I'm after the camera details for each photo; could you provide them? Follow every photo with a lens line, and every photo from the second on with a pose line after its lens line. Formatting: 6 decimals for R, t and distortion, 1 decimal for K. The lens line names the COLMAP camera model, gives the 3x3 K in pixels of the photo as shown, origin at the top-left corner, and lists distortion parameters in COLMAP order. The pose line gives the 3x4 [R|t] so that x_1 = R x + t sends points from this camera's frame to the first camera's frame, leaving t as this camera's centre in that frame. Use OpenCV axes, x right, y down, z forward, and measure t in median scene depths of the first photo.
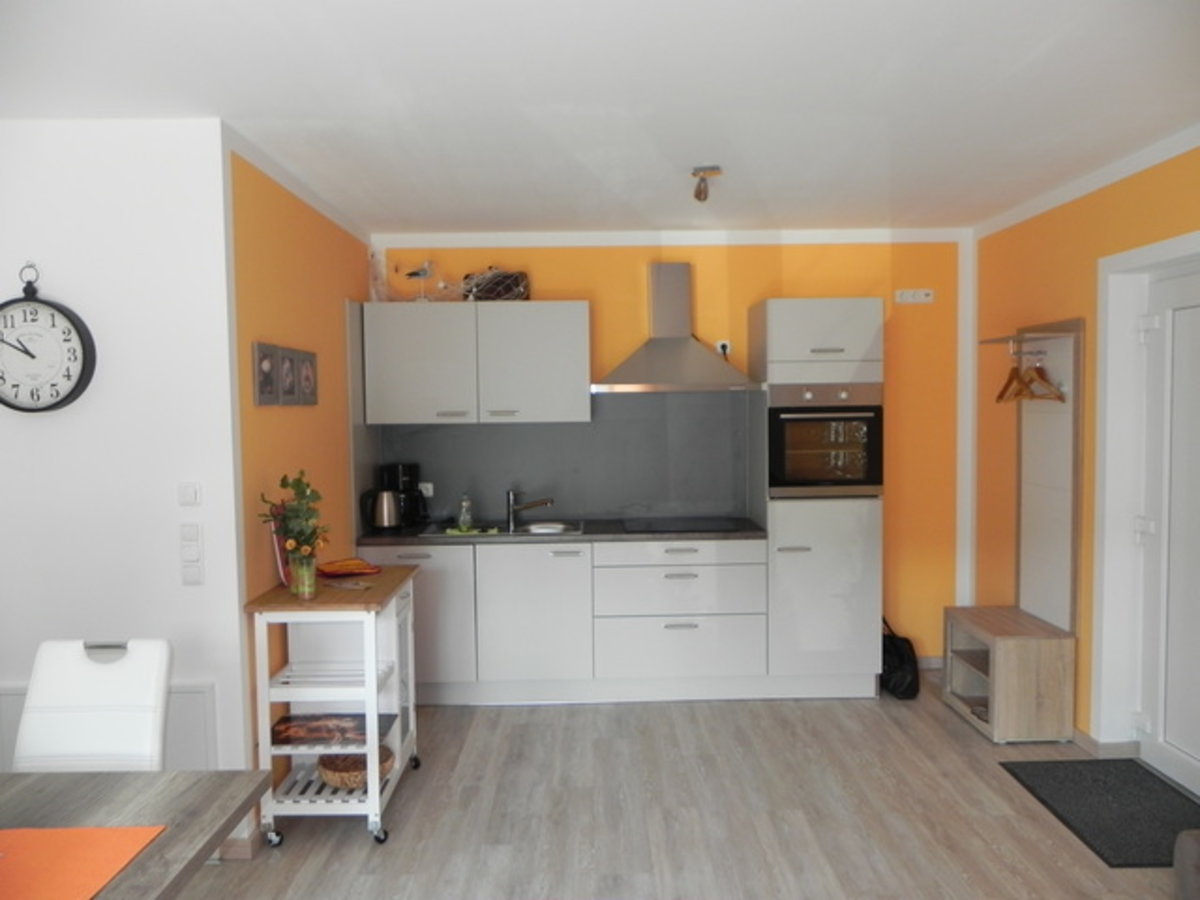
lens RADIAL K [[905.7, 0, 601.7], [0, 905.7, 452.5], [0, 0, 1]] dist [-0.005227, 0.017721]
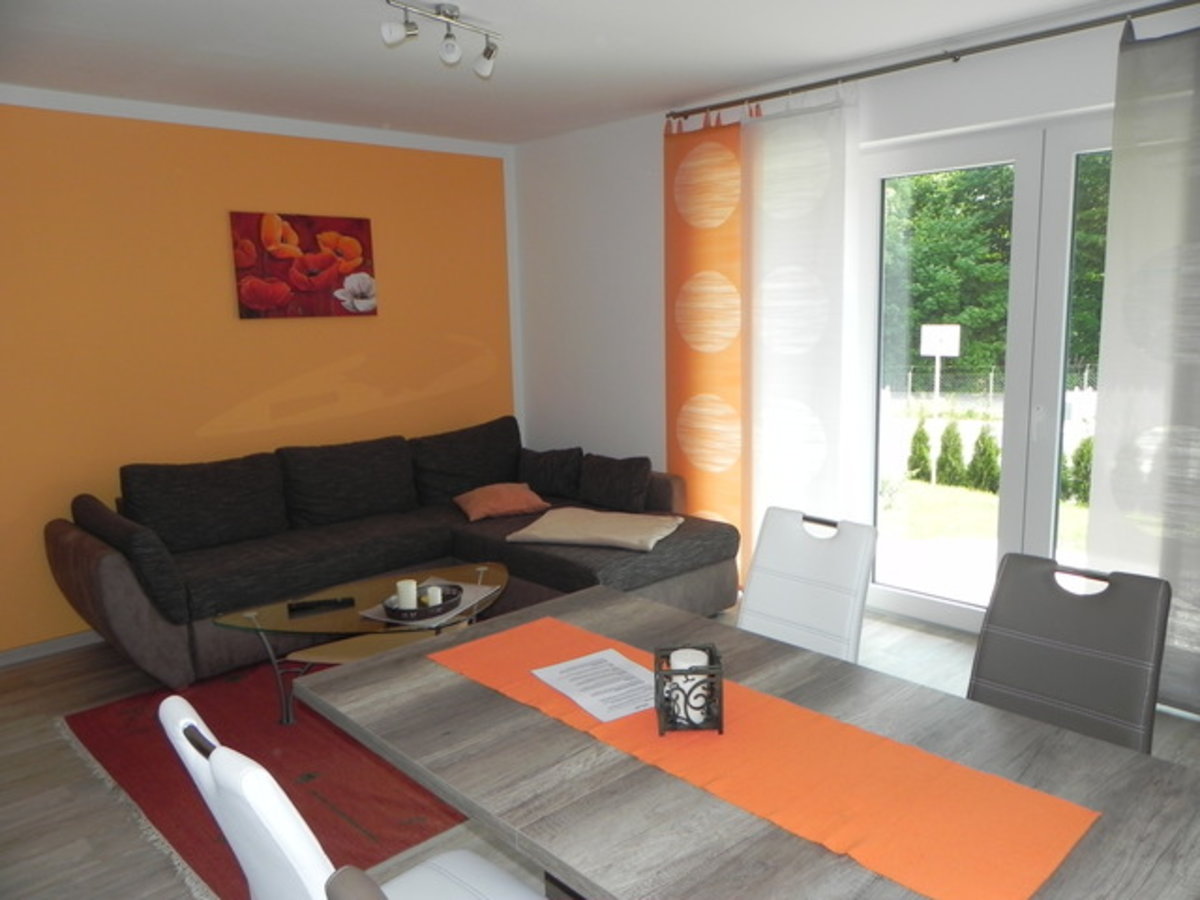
lens RADIAL K [[905.7, 0, 608.3], [0, 905.7, 451.0], [0, 0, 1]] dist [-0.005227, 0.017721]
pose [[-0.677799, -0.092520, 0.729403, -1.344508], [0.066004, 0.980389, 0.185691, -0.045238], [-0.732278, 0.174005, -0.658400, 1.423107]]
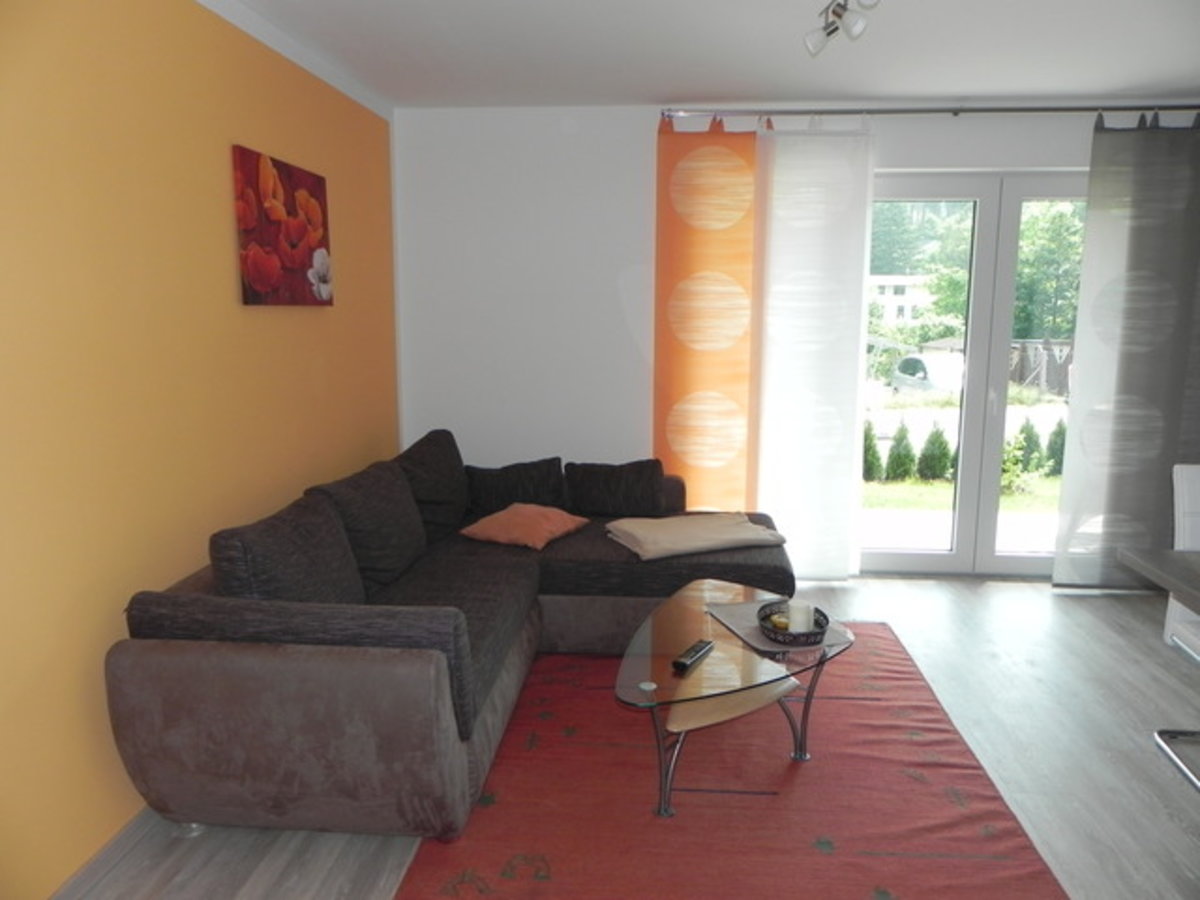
lens RADIAL K [[905.7, 0, 608.9], [0, 905.7, 448.0], [0, 0, 1]] dist [-0.005227, 0.017721]
pose [[-0.995475, -0.009107, 0.094587, 0.302737], [0.010053, 0.979717, 0.200134, -0.074187], [-0.094492, 0.200179, -0.975192, 2.082863]]
